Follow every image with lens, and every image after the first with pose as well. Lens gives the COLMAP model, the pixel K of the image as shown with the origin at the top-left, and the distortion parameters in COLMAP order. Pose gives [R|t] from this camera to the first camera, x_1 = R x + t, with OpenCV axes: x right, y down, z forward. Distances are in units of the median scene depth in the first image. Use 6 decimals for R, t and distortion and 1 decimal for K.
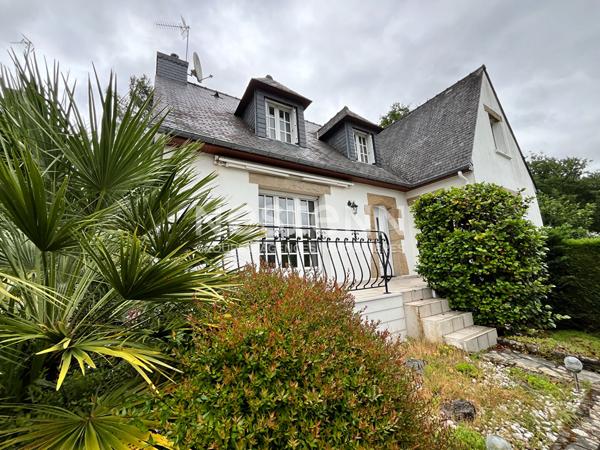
lens RADIAL K [[243.1, 0, 300.0], [0, 243.1, 225.0], [0, 0, 1]] dist [-0.000995, -0.000214]
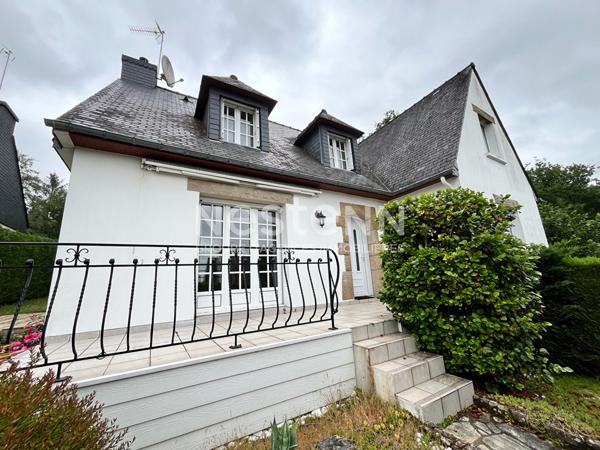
lens RADIAL K [[243.1, 0, 300.0], [0, 243.1, 225.0], [0, 0, 1]] dist [-0.000995, -0.000214]
pose [[0.999751, -0.000574, -0.022317, 0.181903], [-0.000374, 0.999098, -0.042465, -0.012726], [0.022322, 0.042463, 0.998849, 0.137837]]
